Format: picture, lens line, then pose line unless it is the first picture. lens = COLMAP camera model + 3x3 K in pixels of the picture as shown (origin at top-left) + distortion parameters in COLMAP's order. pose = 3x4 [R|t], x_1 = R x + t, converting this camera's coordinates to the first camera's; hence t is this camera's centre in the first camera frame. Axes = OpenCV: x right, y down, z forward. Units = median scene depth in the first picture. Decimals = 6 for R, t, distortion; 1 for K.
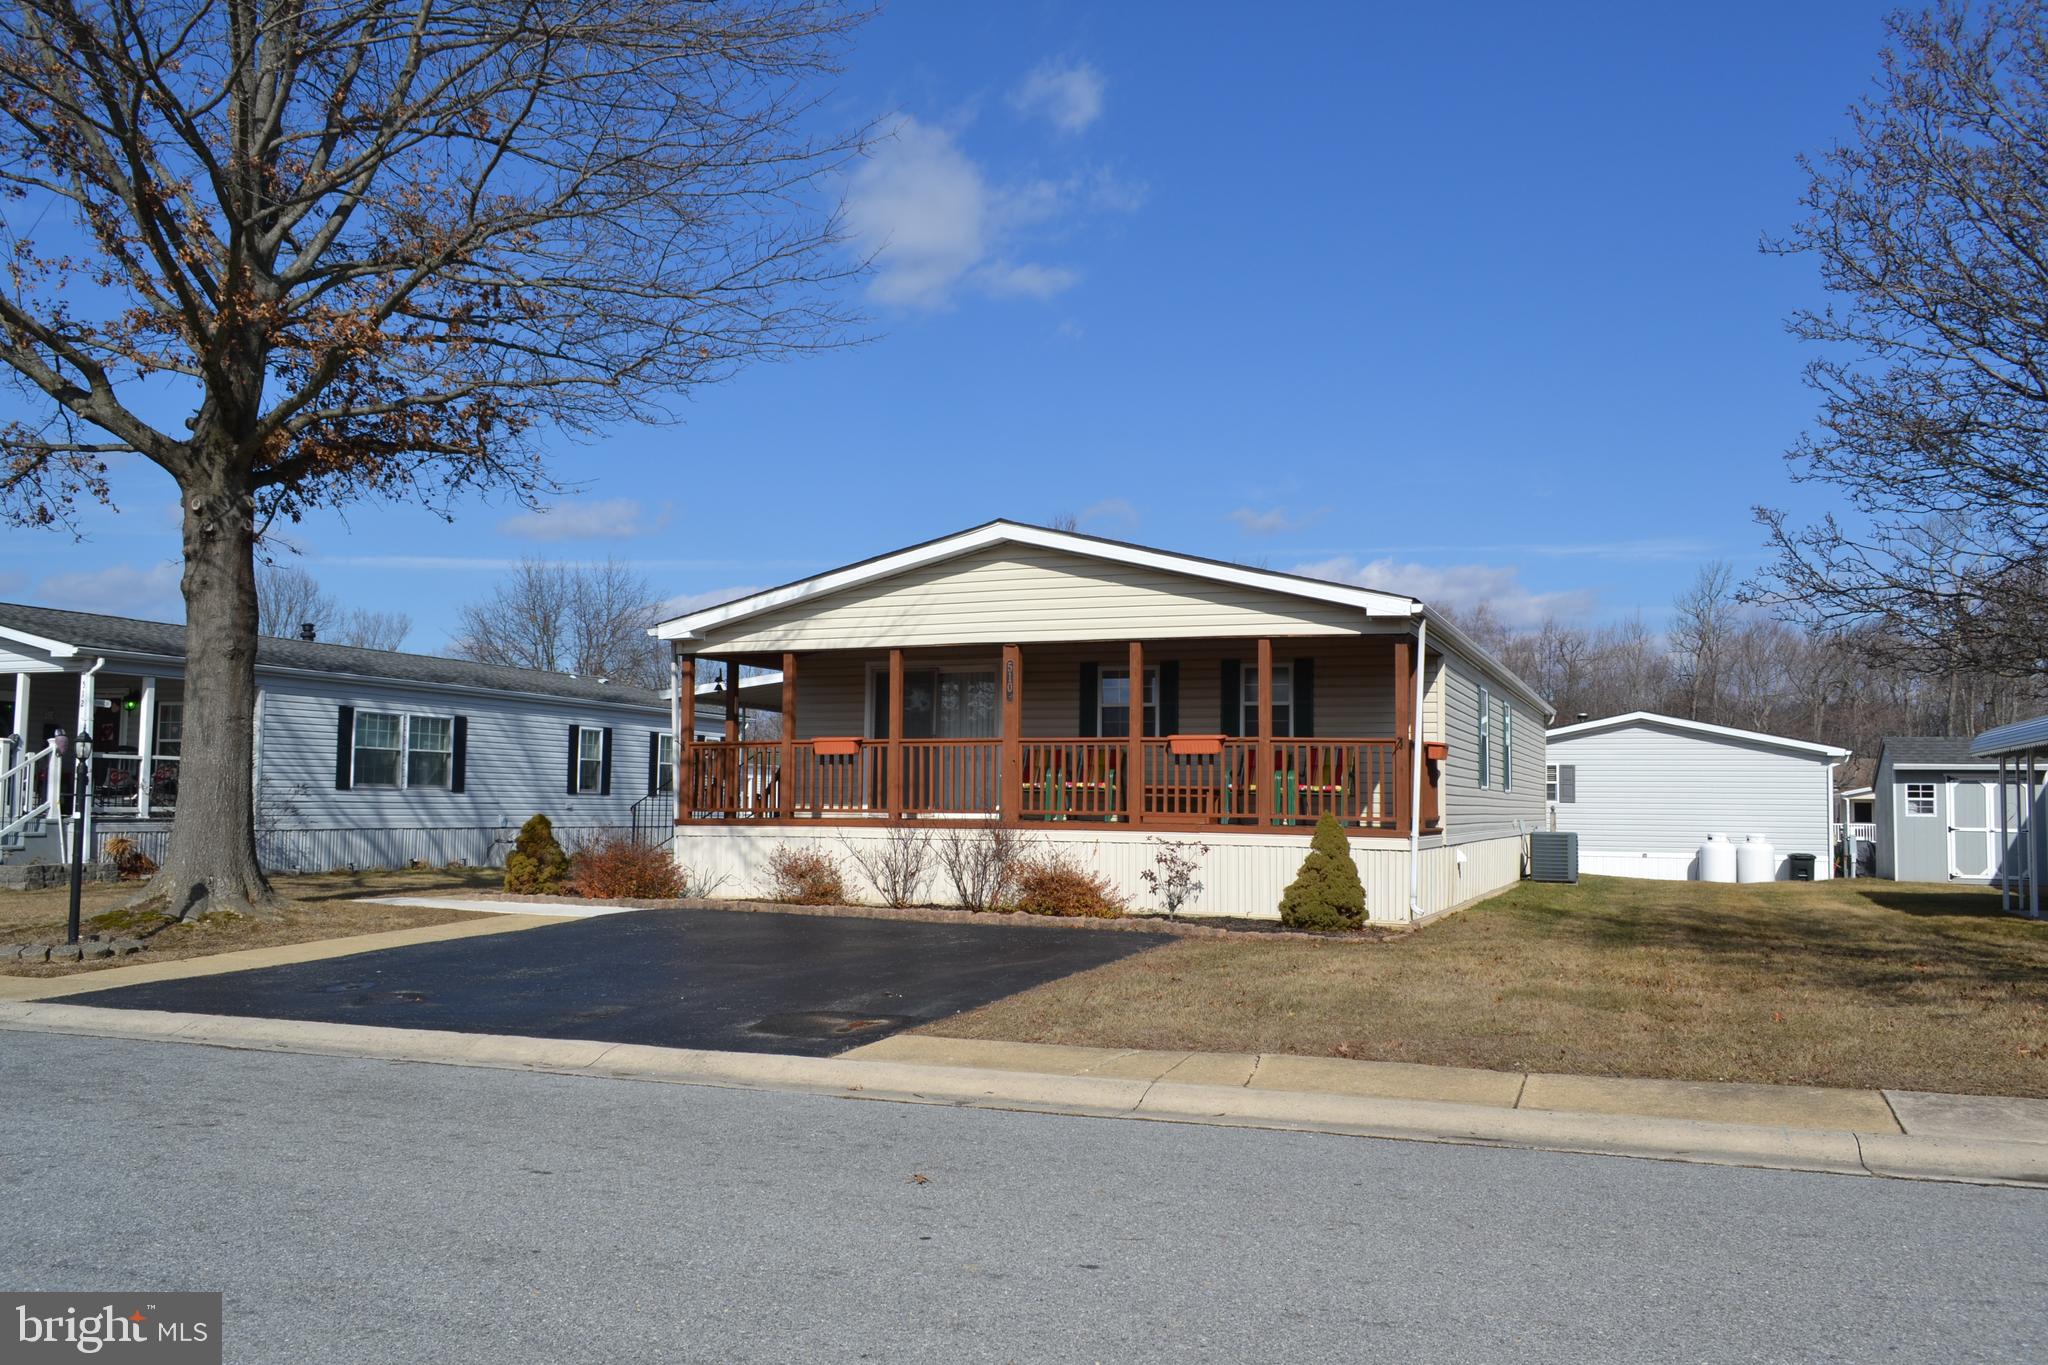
lens RADIAL K [[1614.5, 0, 1030.2], [0, 1614.5, 686.6], [0, 0, 1]] dist [-0.021478, 0.004265]
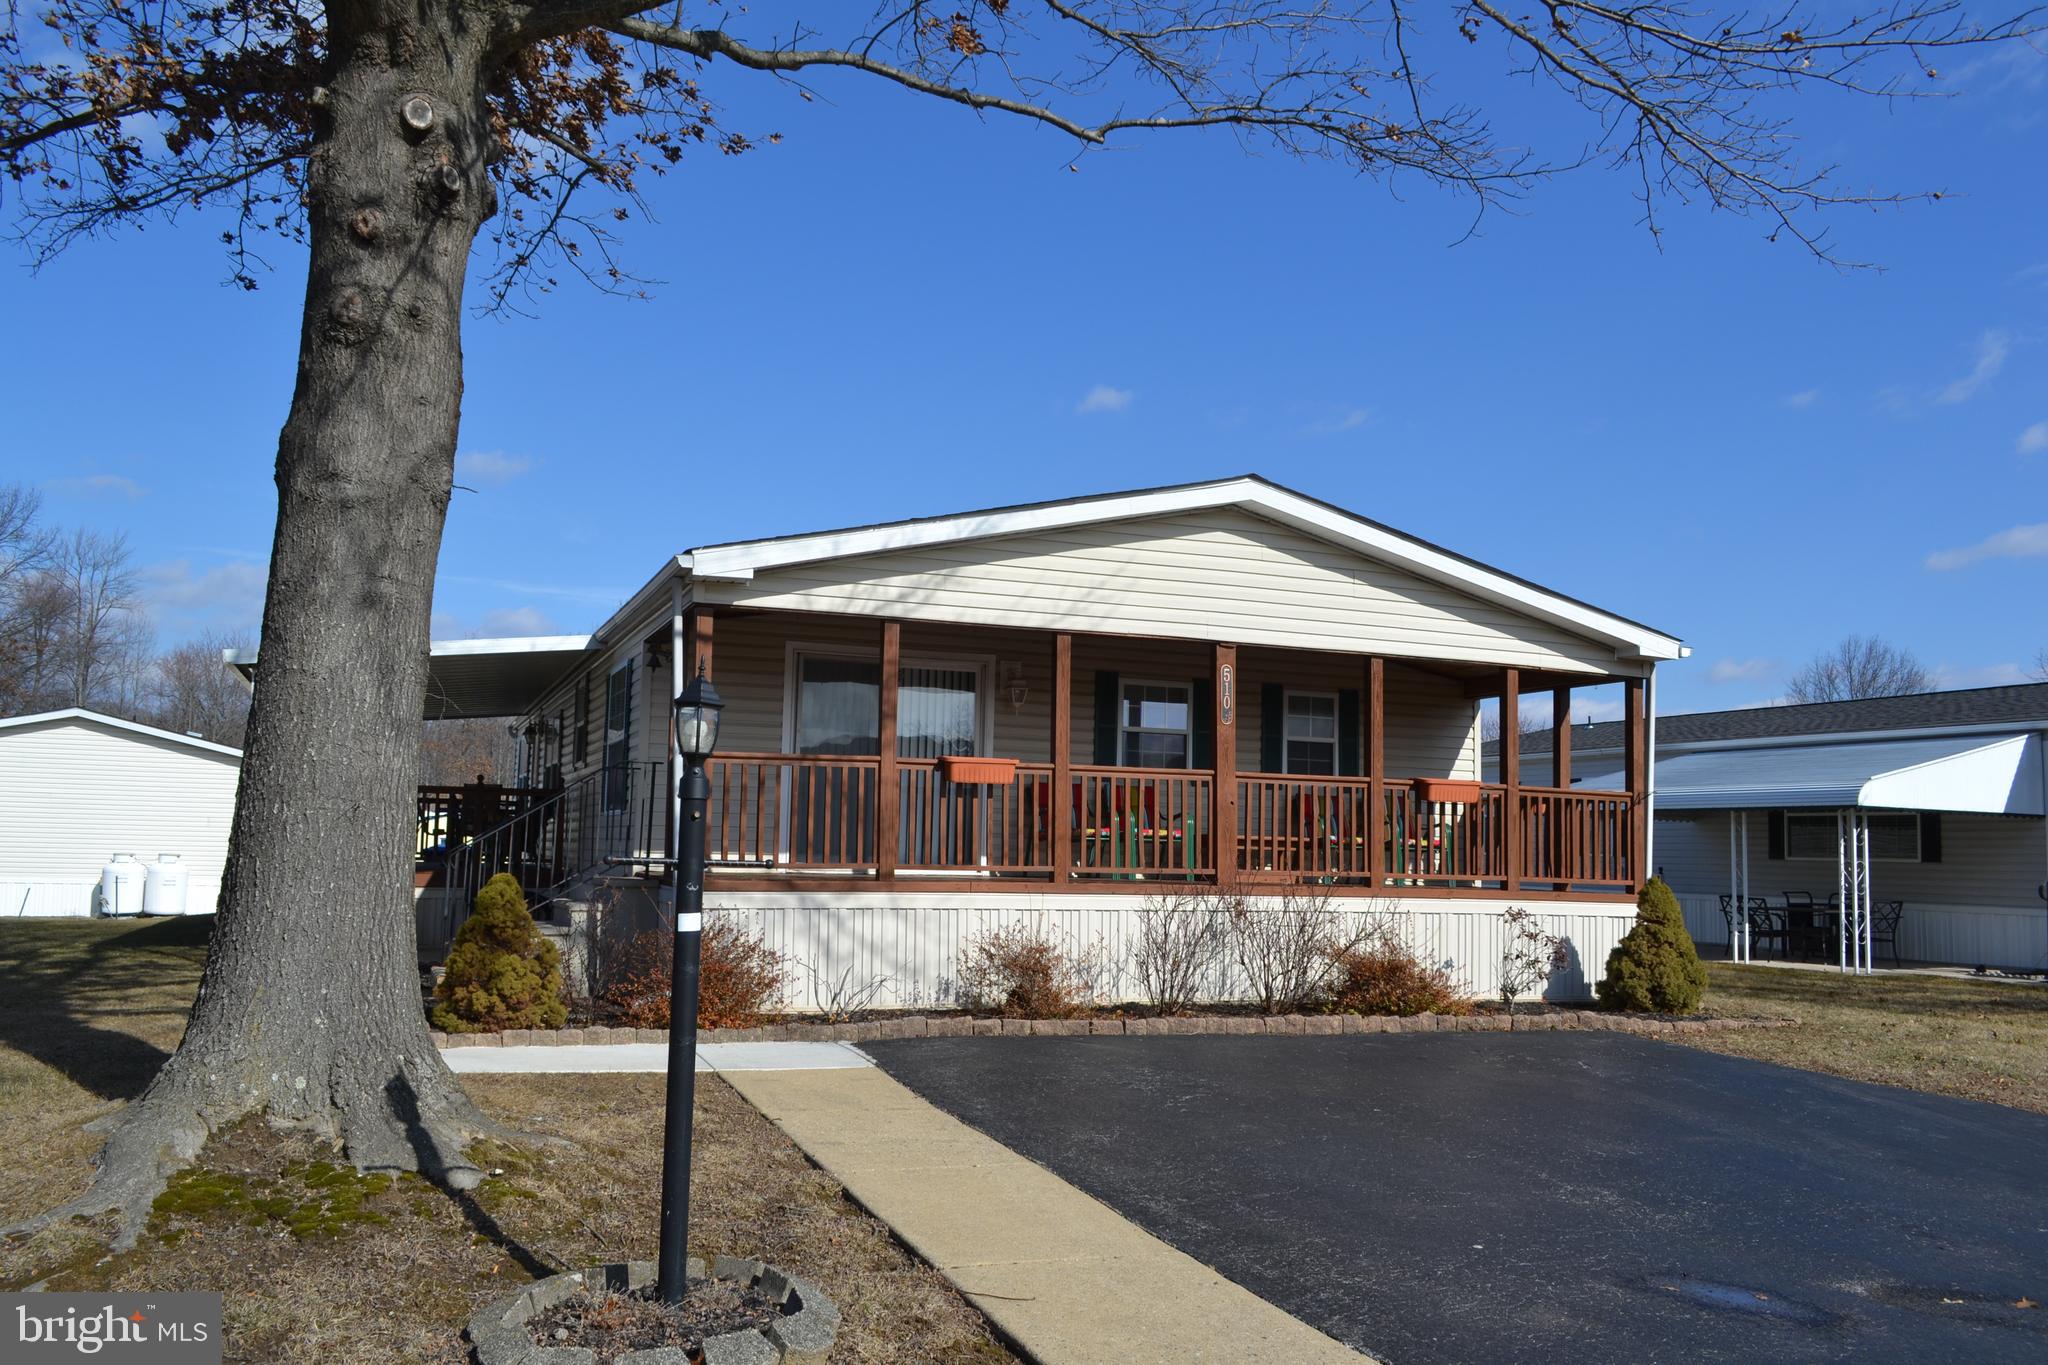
lens RADIAL K [[1614.5, 0, 1030.2], [0, 1614.5, 682.5], [0, 0, 1]] dist [-0.021478, 0.004265]
pose [[0.725504, 0.077769, 0.683810, -0.592472], [-0.063599, 0.996919, -0.045902, 0.031512], [-0.685273, -0.010187, 0.728215, 0.533295]]
